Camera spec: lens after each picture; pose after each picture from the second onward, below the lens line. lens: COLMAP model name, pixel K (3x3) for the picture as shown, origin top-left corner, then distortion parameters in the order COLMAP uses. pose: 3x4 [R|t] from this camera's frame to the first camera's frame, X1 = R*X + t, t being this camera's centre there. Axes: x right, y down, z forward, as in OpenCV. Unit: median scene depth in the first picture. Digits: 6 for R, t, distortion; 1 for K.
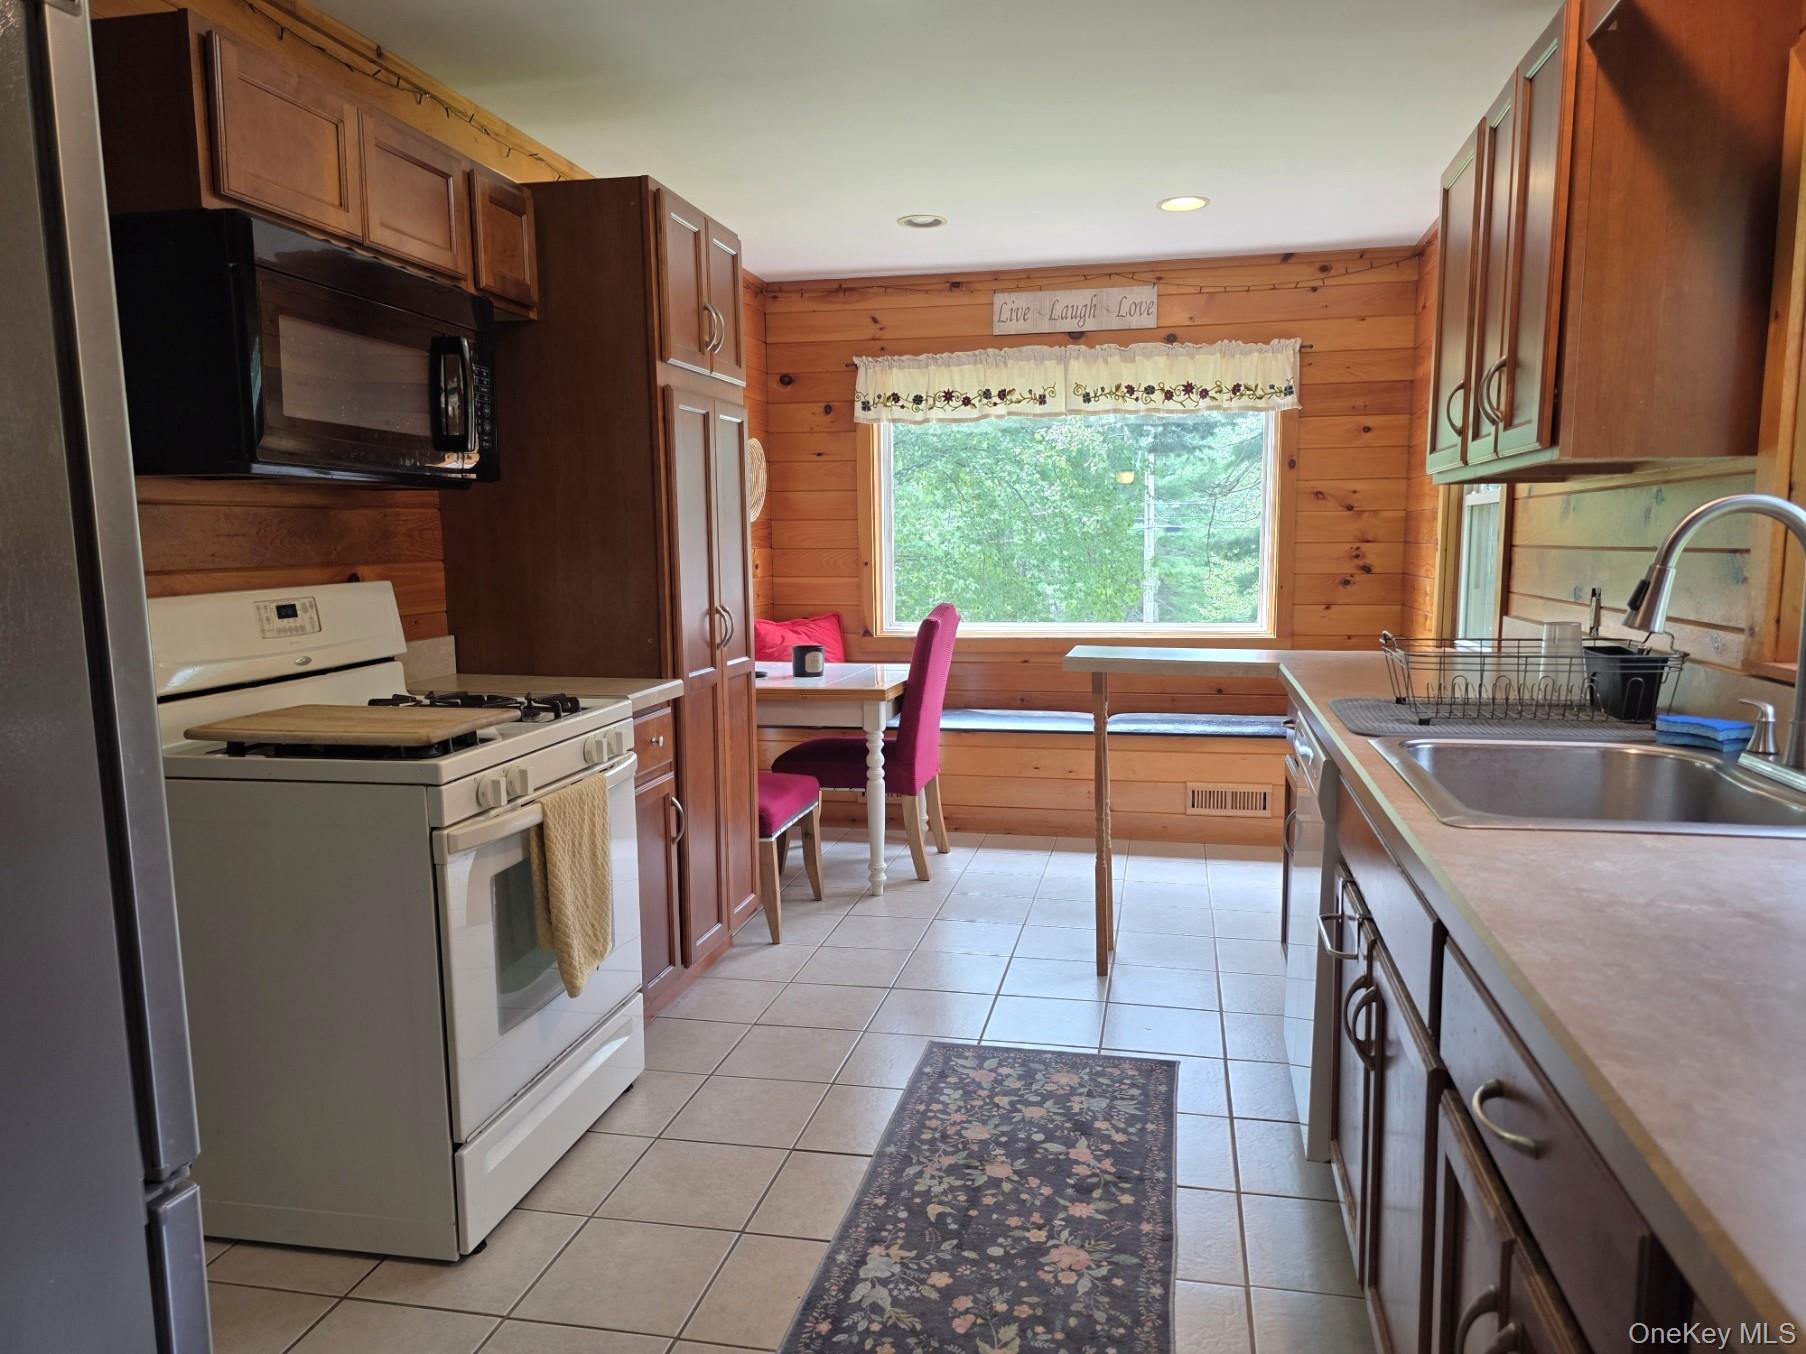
lens RADIAL K [[1233.4, 0, 902.8], [0, 1233.4, 739.1], [0, 0, 1]] dist [0.065979, -0.053404]
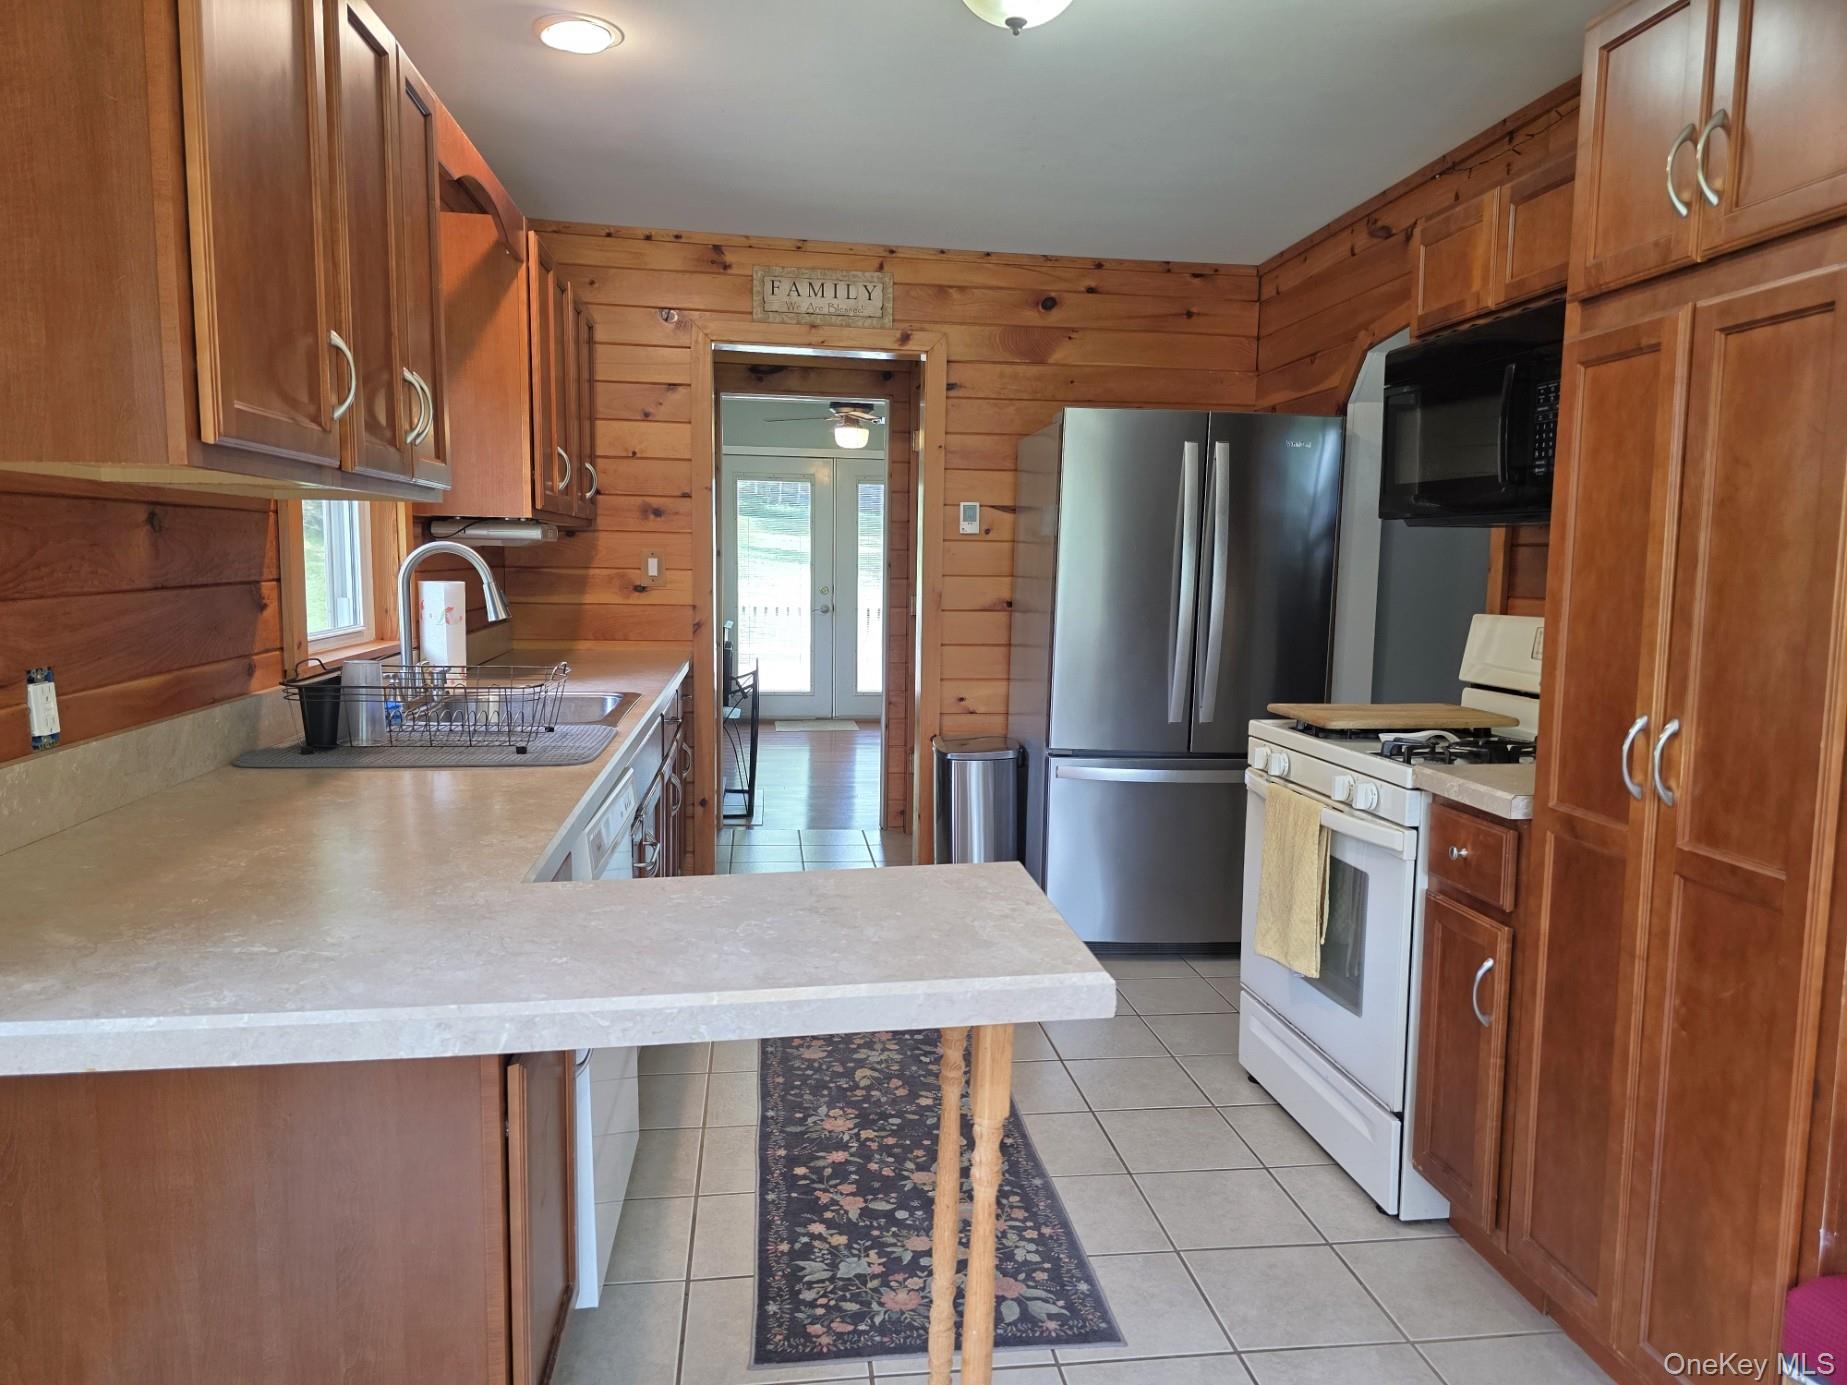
lens RADIAL K [[1261.4, 0, 926.9], [0, 1261.4, 687.3], [0, 0, 1]] dist [0.065979, -0.053404]
pose [[-0.940632, 0.032289, -0.337887, 0.415808], [-0.060099, 0.963893, 0.259419, -0.319520], [0.334064, 0.264325, -0.904729, 1.831966]]
